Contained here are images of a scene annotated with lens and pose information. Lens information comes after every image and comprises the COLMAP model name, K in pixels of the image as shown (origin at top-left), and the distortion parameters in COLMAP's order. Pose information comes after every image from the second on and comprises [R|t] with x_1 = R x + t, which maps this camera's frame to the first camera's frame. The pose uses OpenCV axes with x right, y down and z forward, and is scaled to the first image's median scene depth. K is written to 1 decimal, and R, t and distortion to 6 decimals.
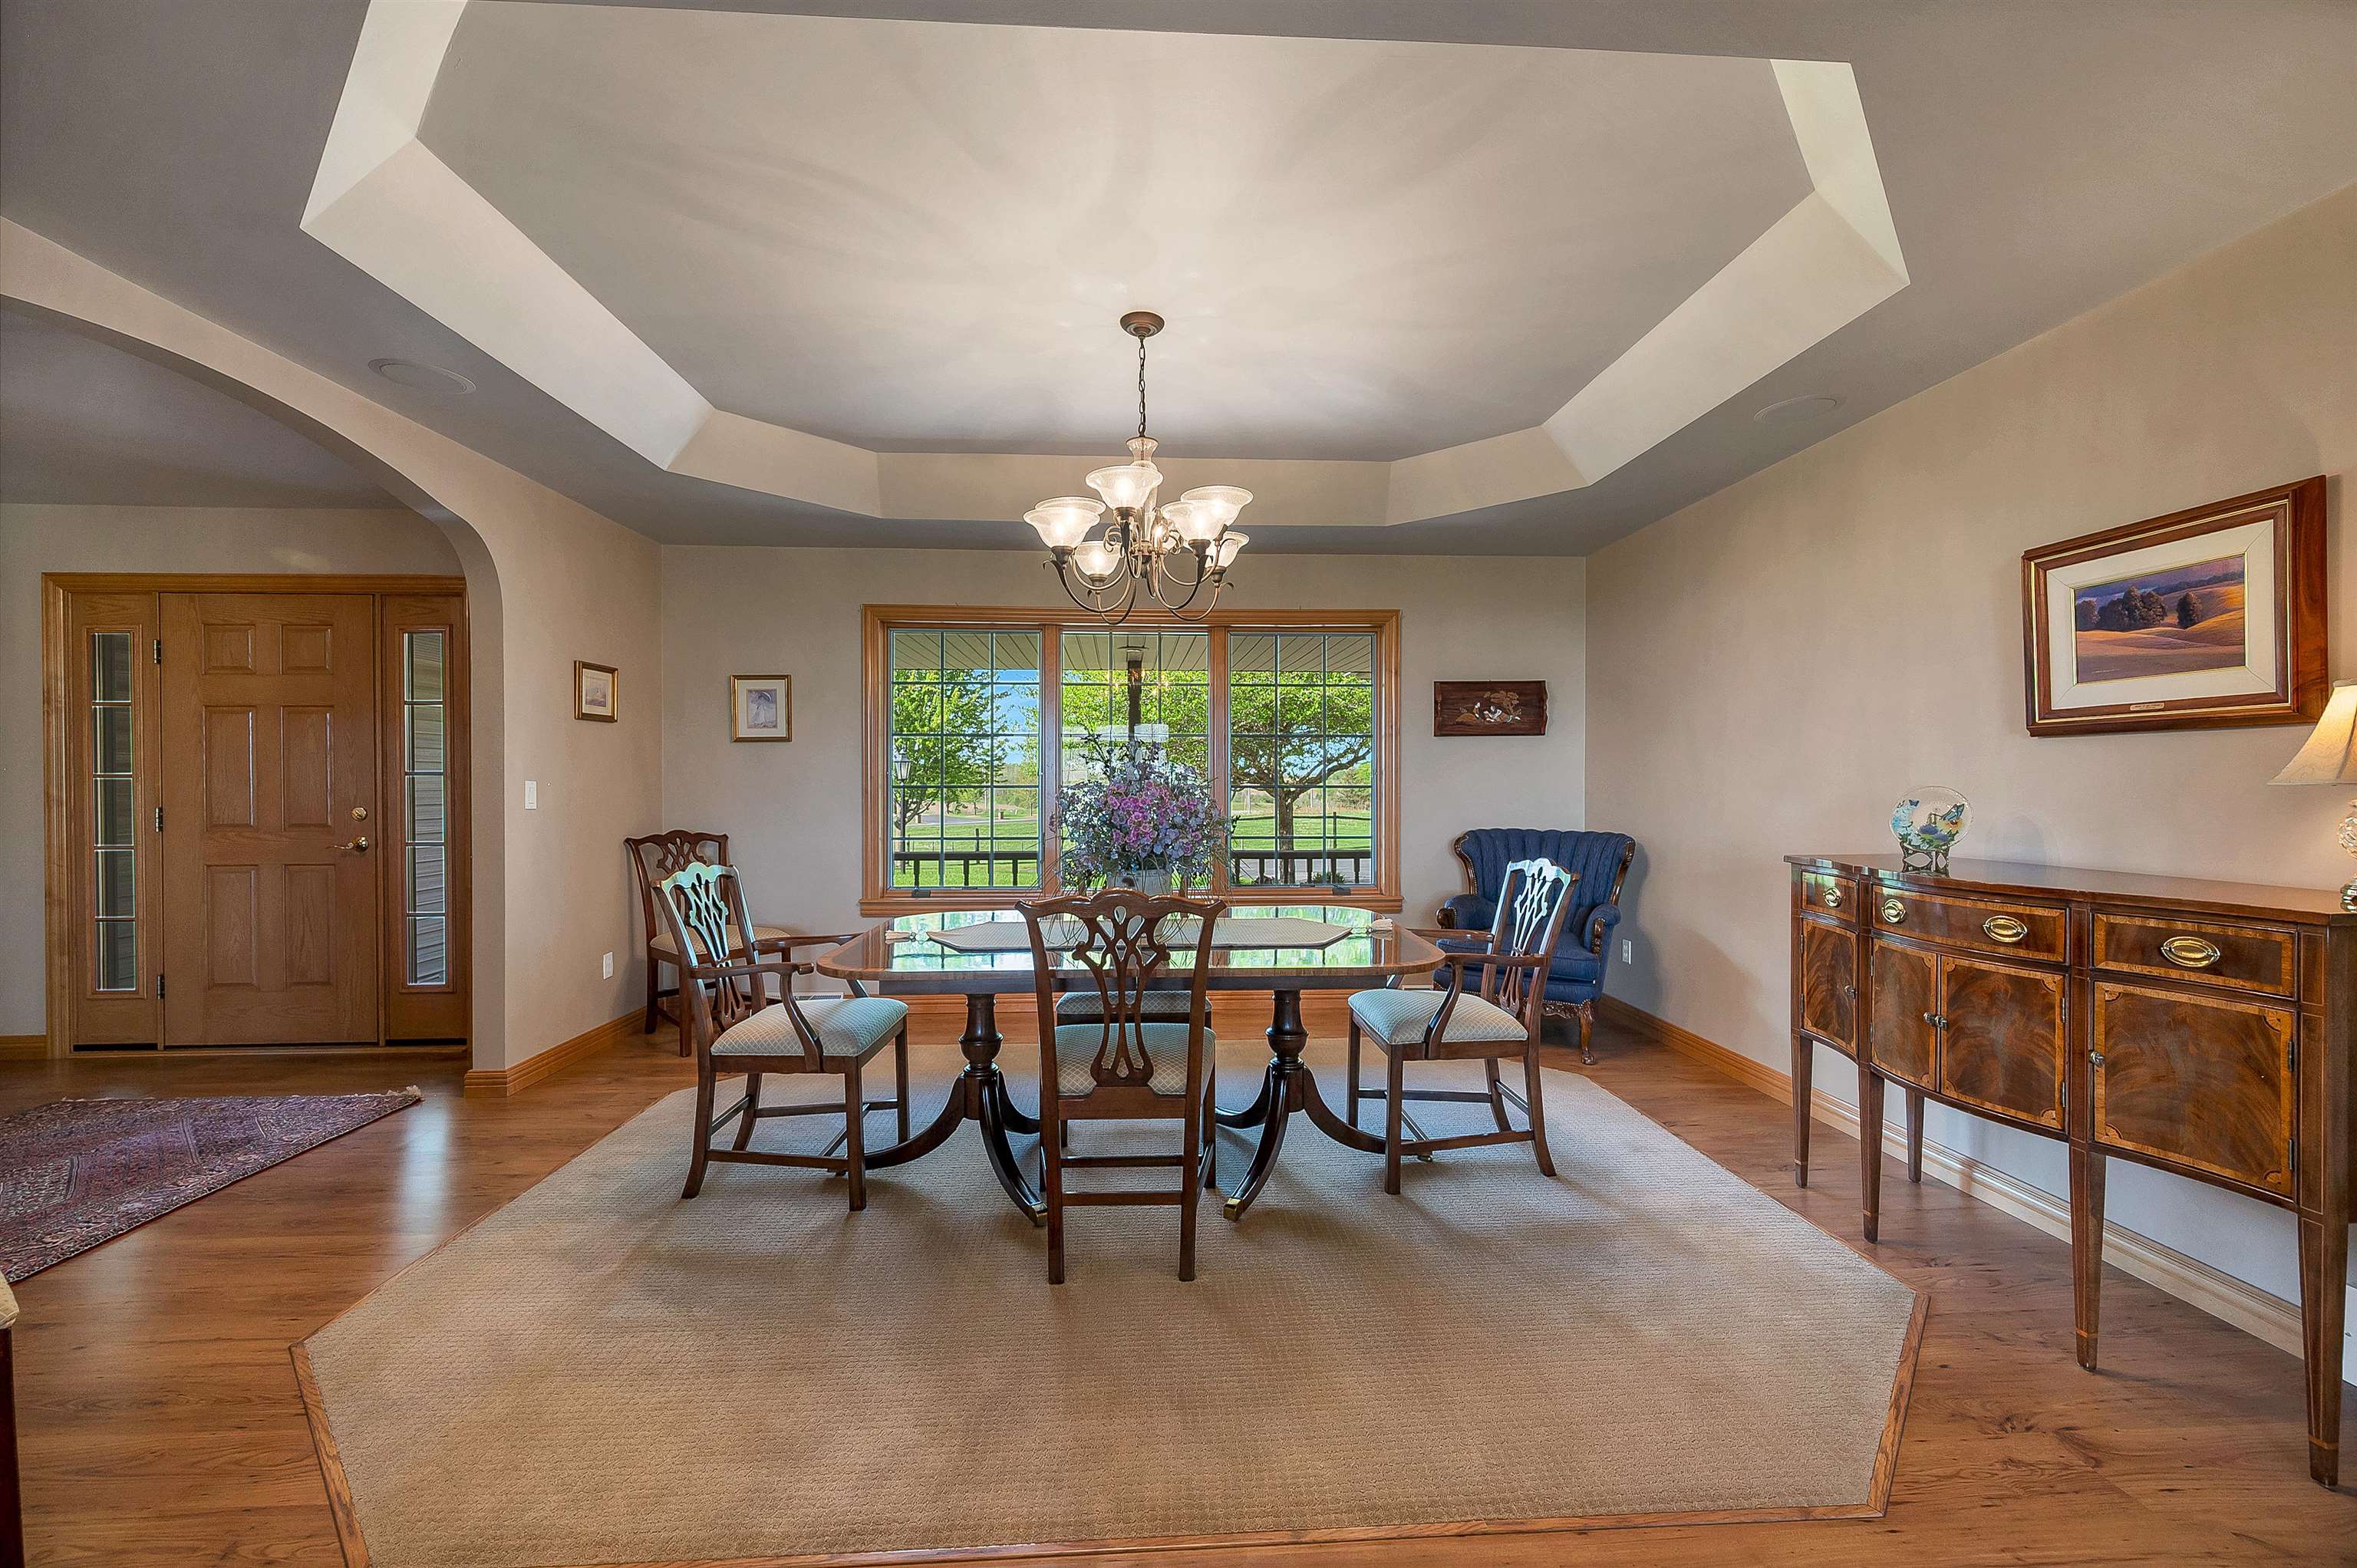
lens RADIAL K [[957.9, 0, 1190.8], [0, 957.9, 789.3], [0, 0, 1]] dist [-0.002984, 0.000198]
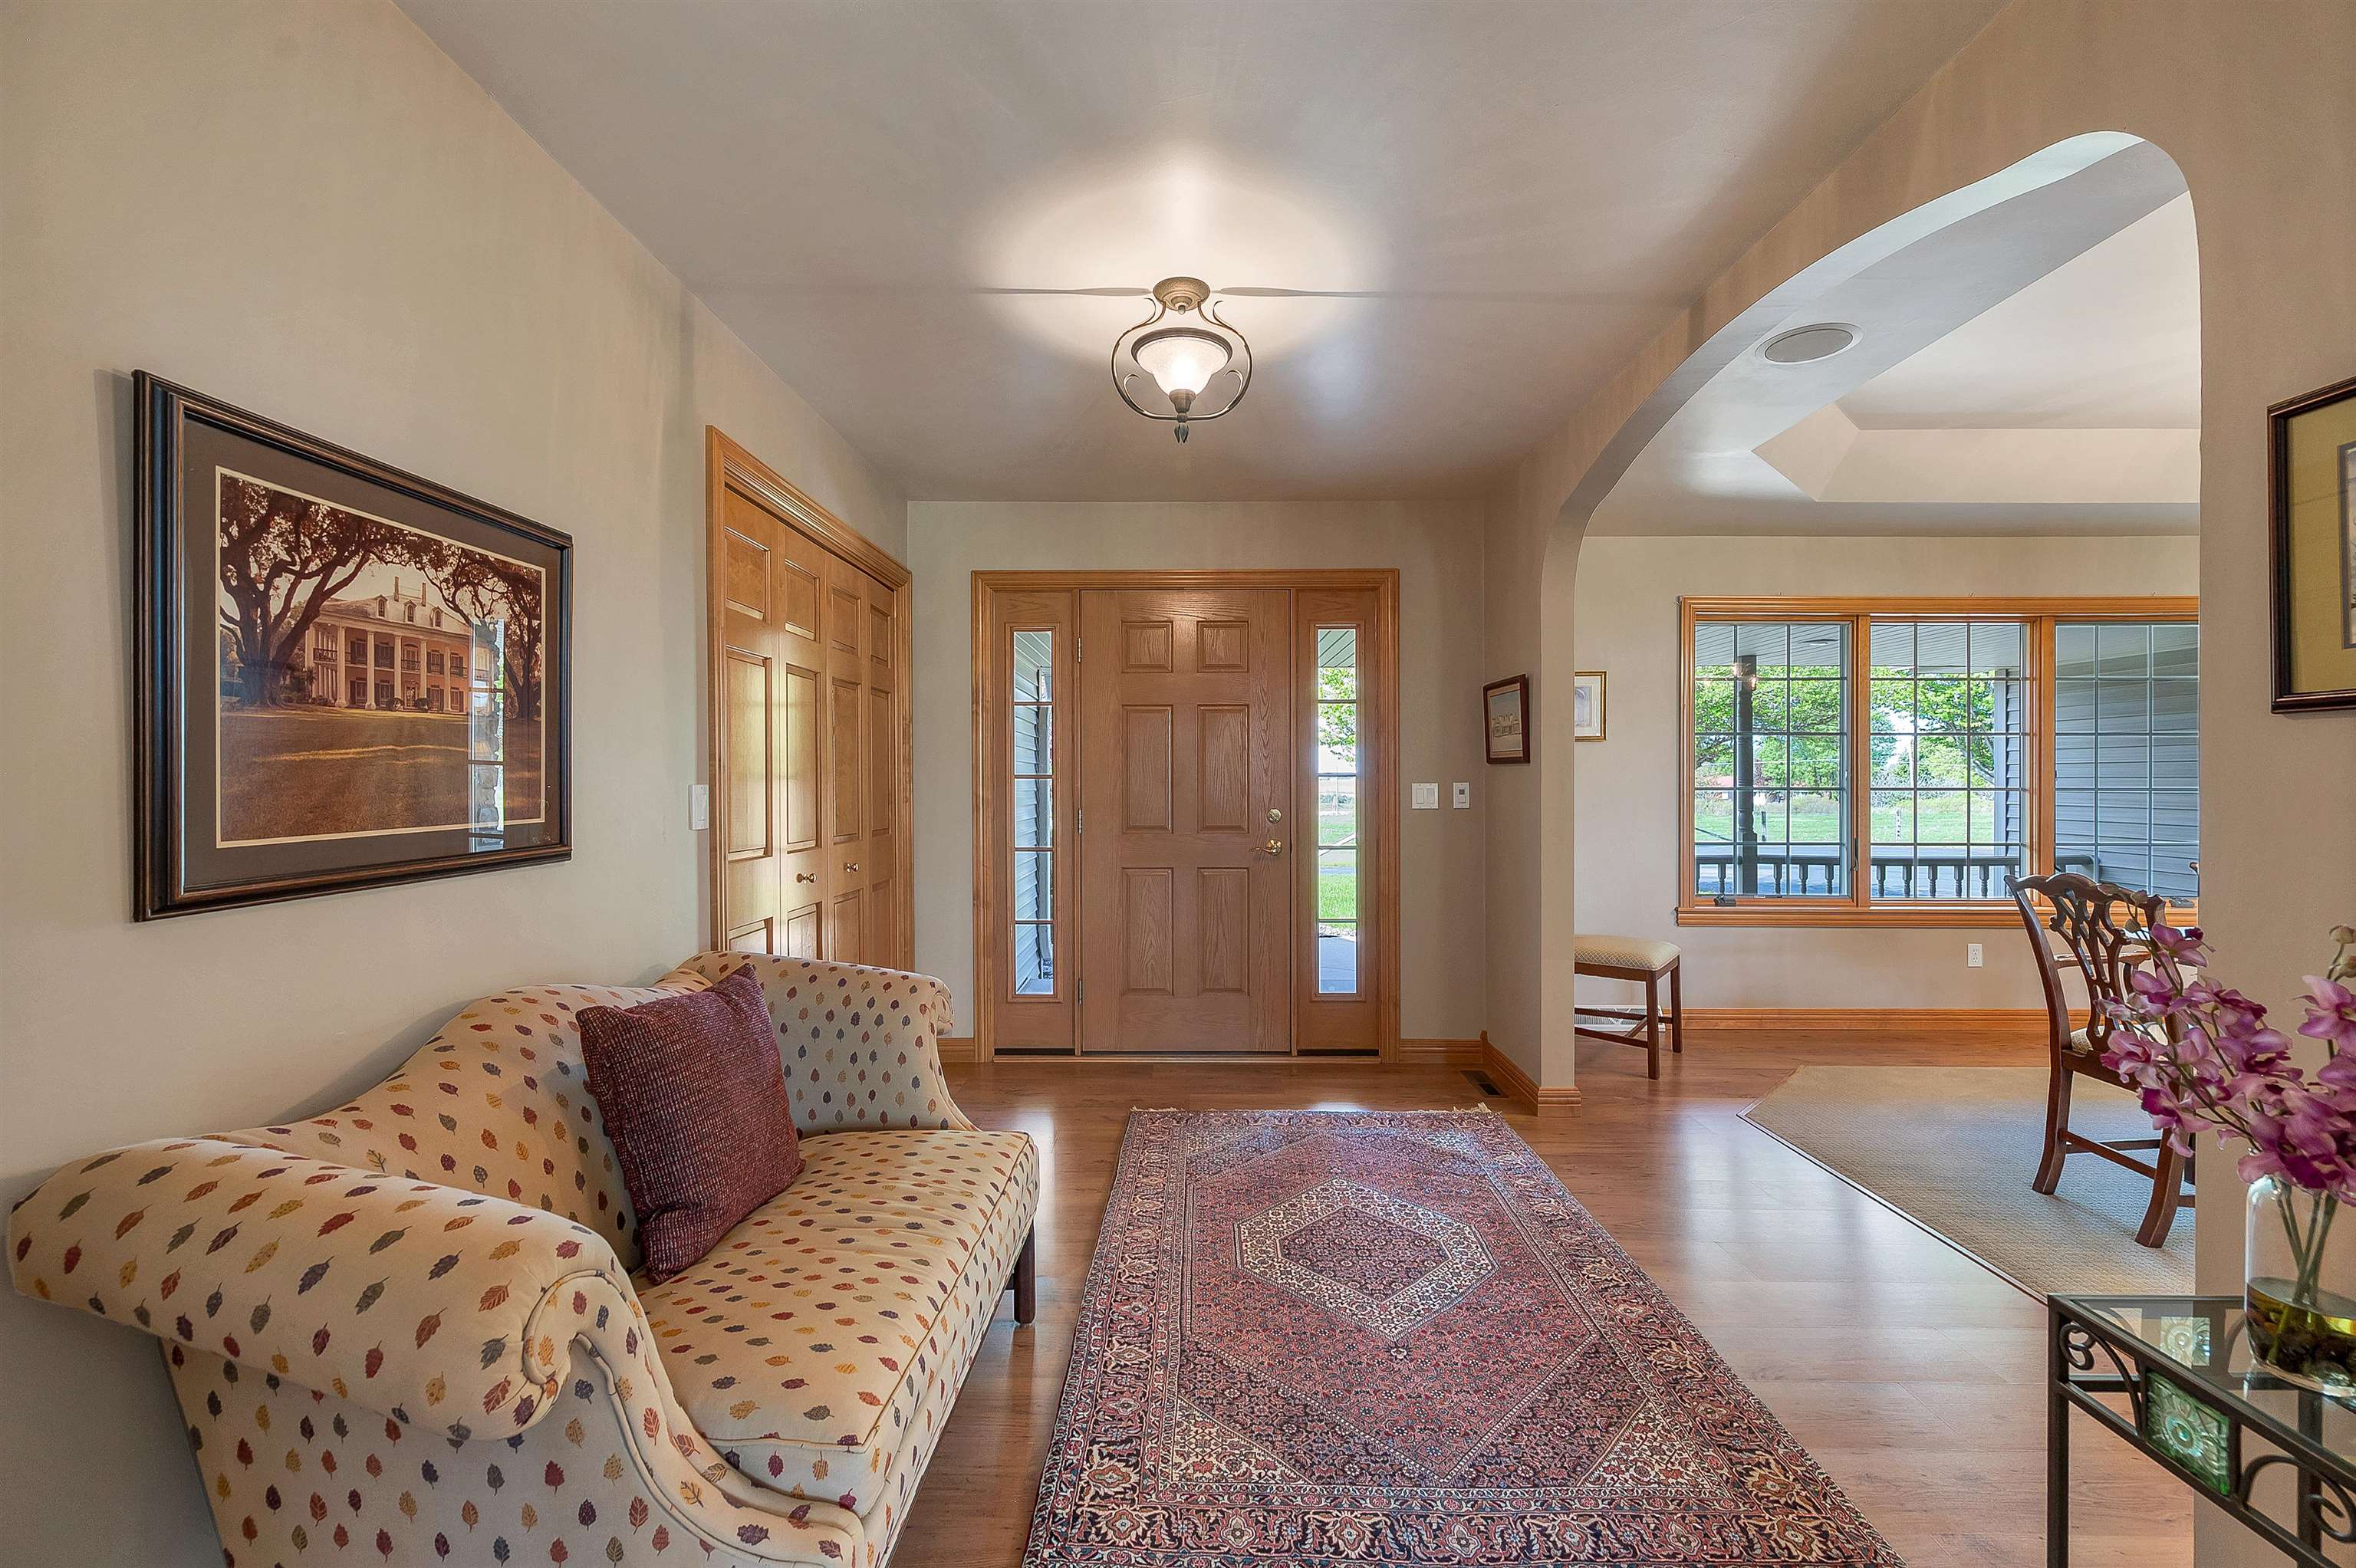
lens RADIAL K [[957.4, 0, 1190.3], [0, 957.4, 789.3], [0, 0, 1]] dist [-0.002984, 0.000198]
pose [[0.997521, 0.000510, -0.070364, -0.887367], [-0.000670, 0.999997, -0.002244, 0.001286], [0.070363, 0.002285, 0.997519, 0.025096]]
